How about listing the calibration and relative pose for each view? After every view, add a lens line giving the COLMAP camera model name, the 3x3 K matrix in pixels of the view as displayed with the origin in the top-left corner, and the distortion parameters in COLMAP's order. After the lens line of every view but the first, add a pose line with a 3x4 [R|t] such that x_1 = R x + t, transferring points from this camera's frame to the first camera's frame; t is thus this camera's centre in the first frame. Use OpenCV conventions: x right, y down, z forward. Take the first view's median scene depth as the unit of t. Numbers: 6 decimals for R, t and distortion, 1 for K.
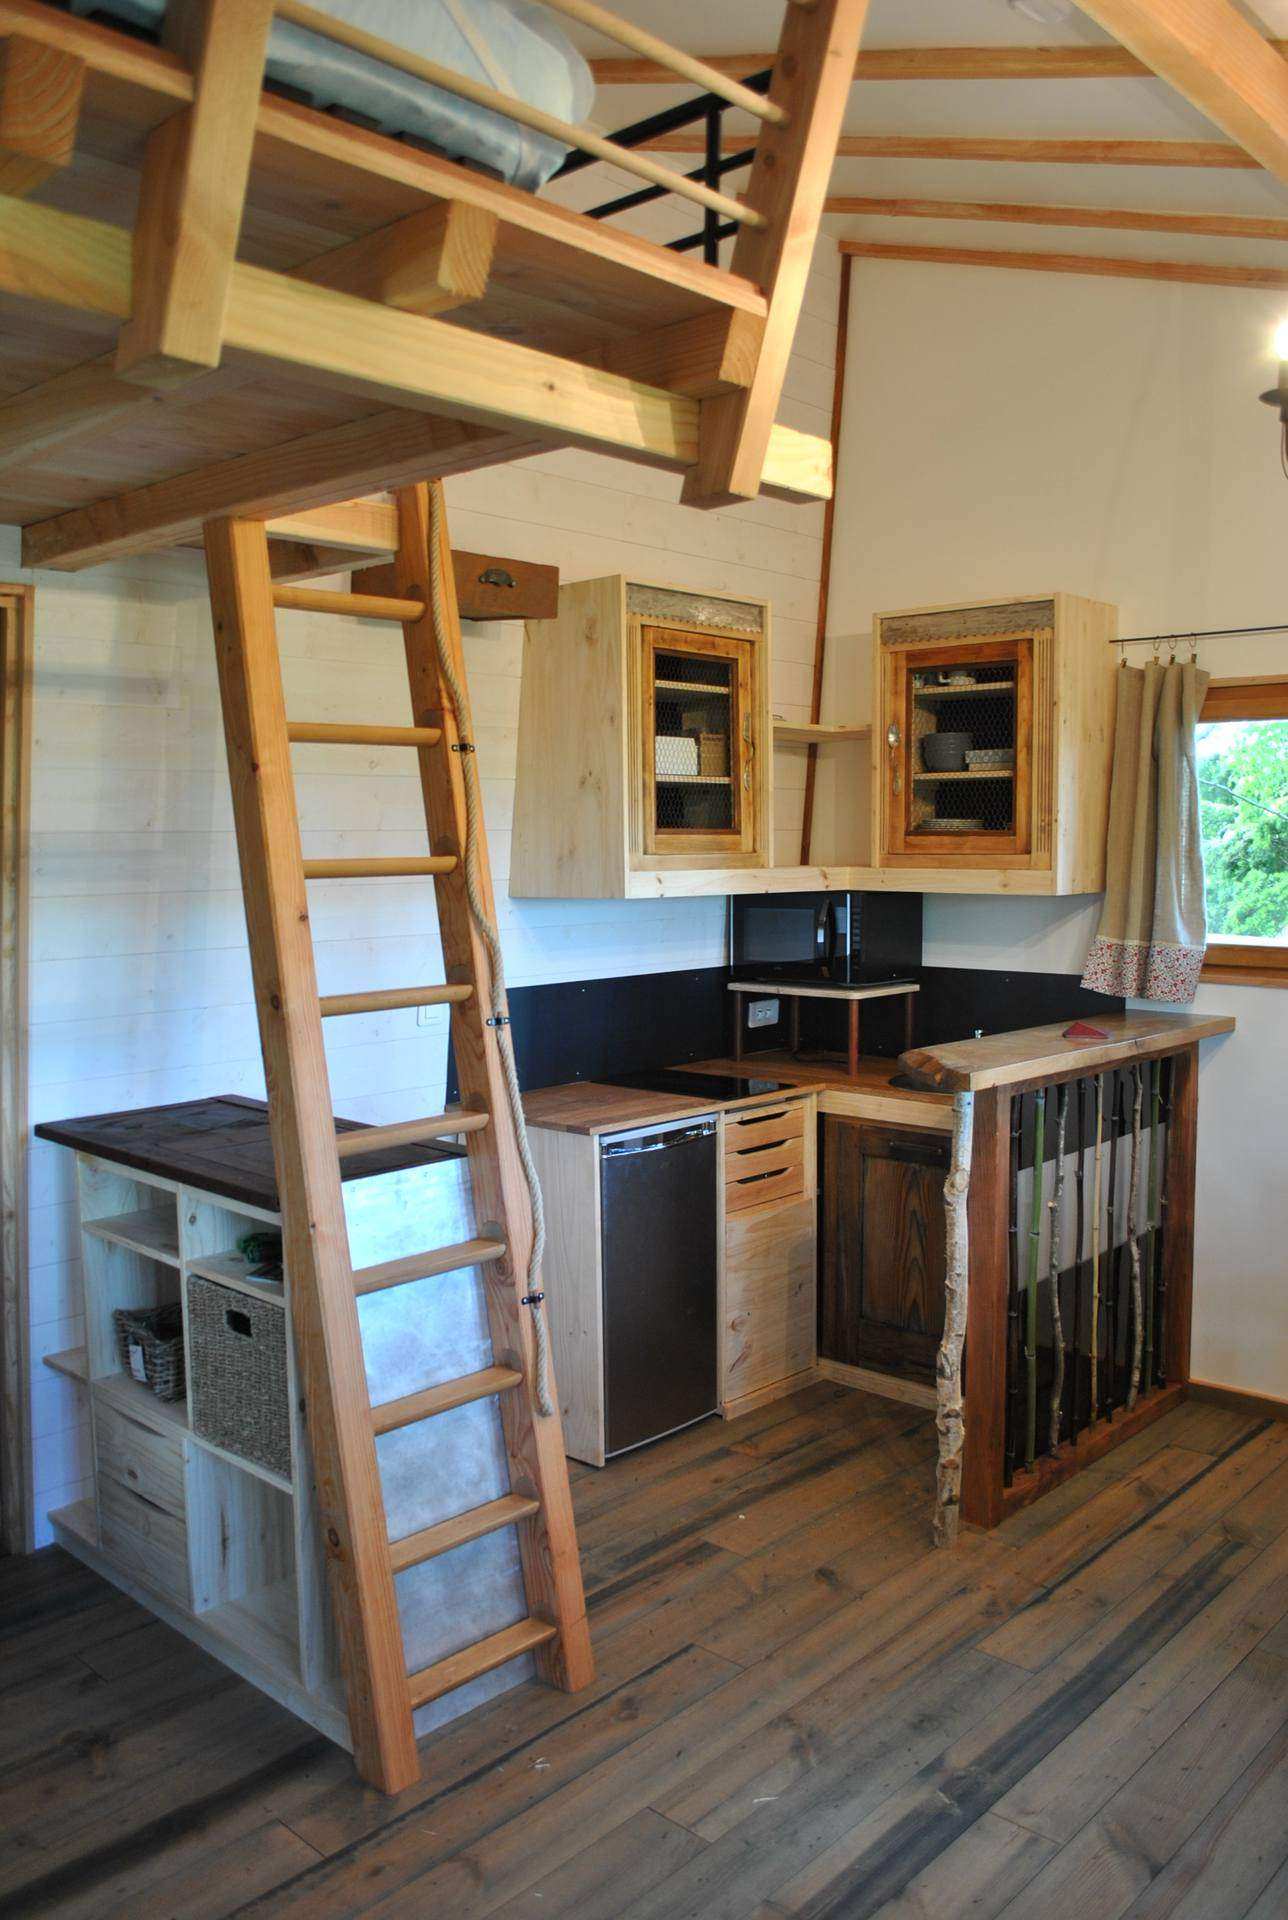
lens RADIAL K [[1530.9, 0, 642.8], [0, 1530.9, 969.6], [0, 0, 1]] dist [-0.032219, -0.007944]
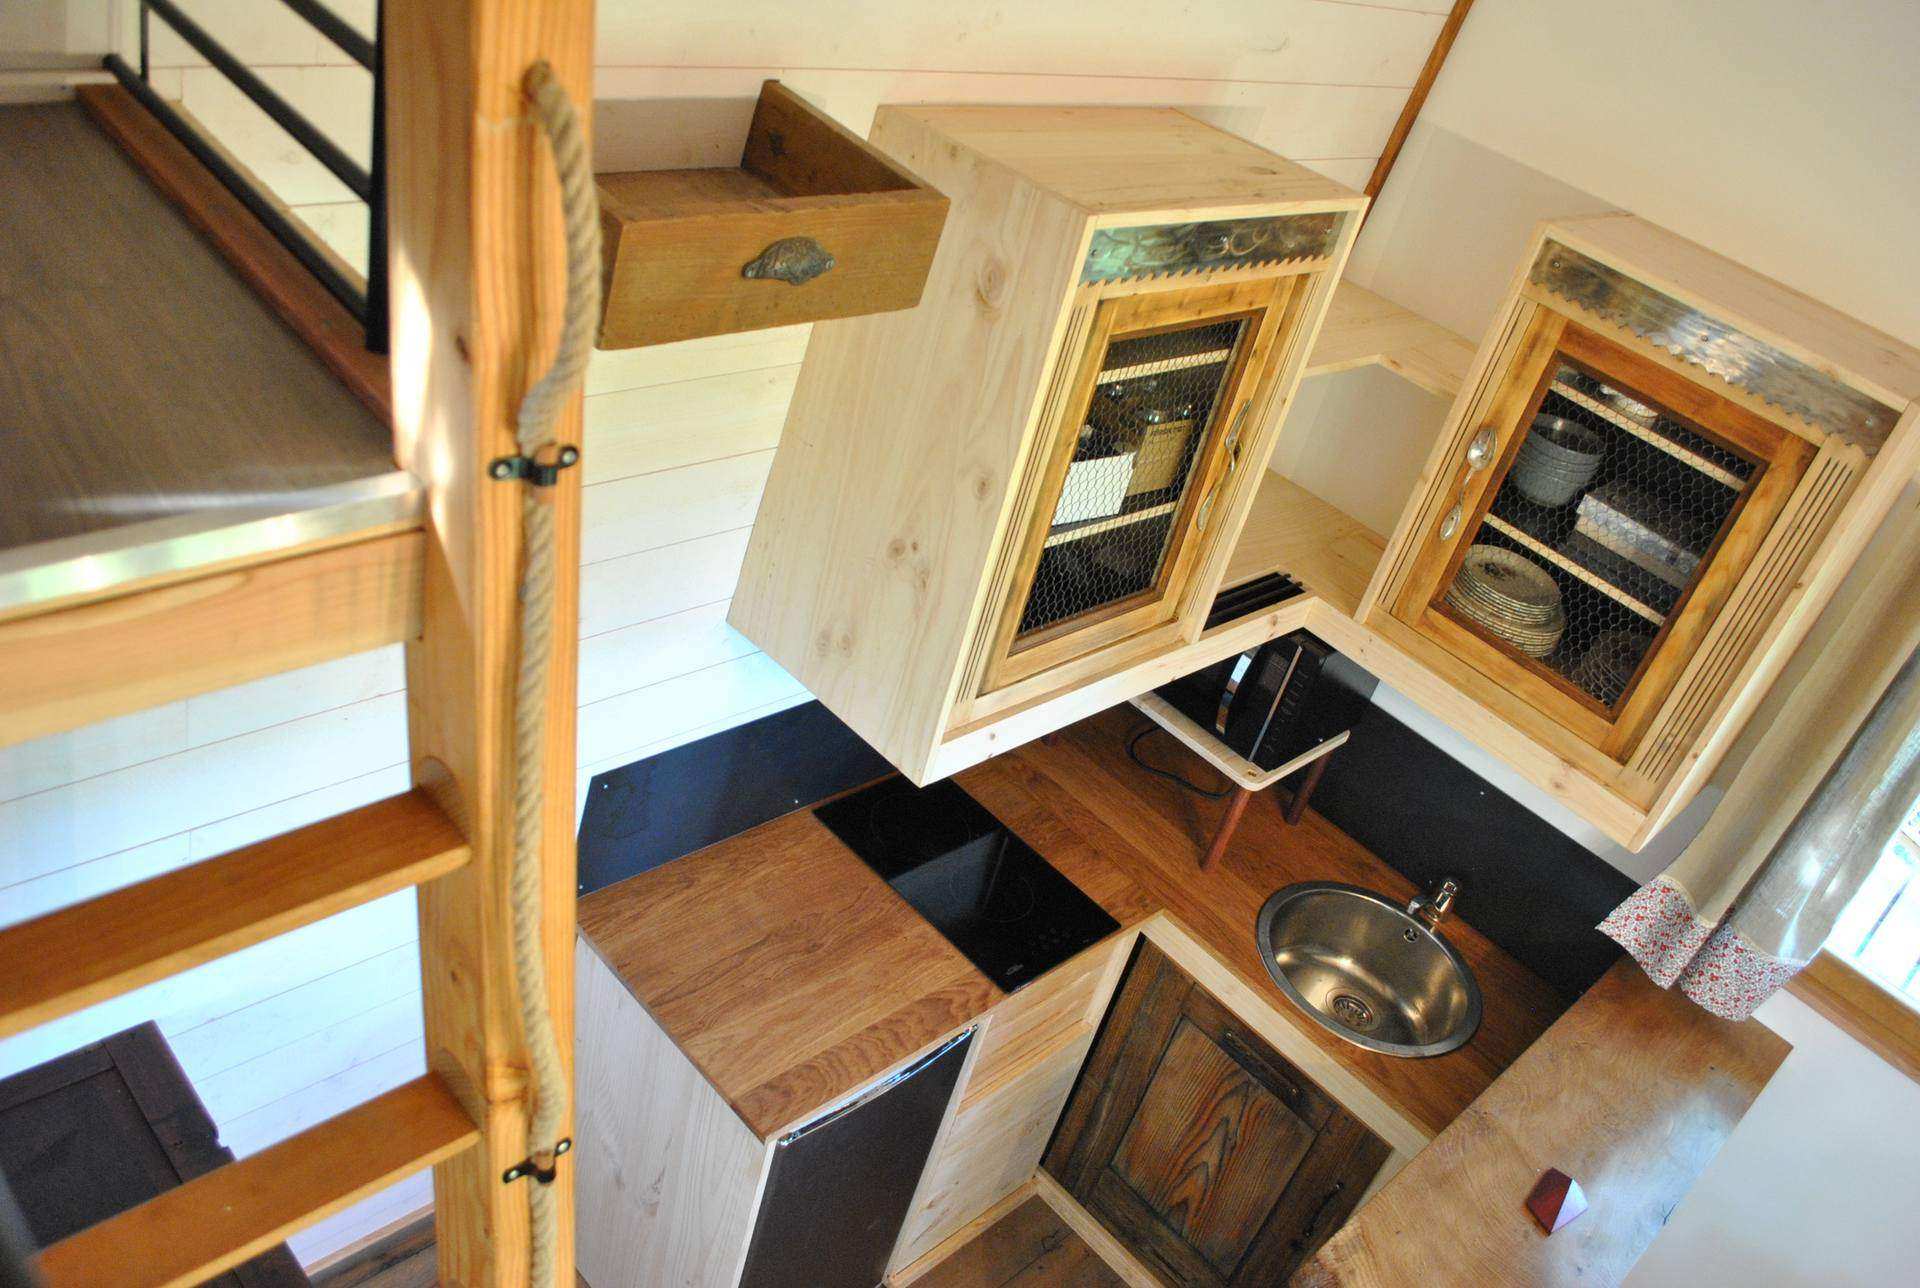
lens RADIAL K [[1530.9, 0, 965.6], [0, 1530.9, 638.6], [0, 0, 1]] dist [-0.032219, -0.007944]
pose [[0.966221, 0.238503, 0.097635, -0.056736], [-0.256527, 0.853768, 0.453072, -0.312183], [0.024702, -0.462814, 0.886111, 0.497028]]
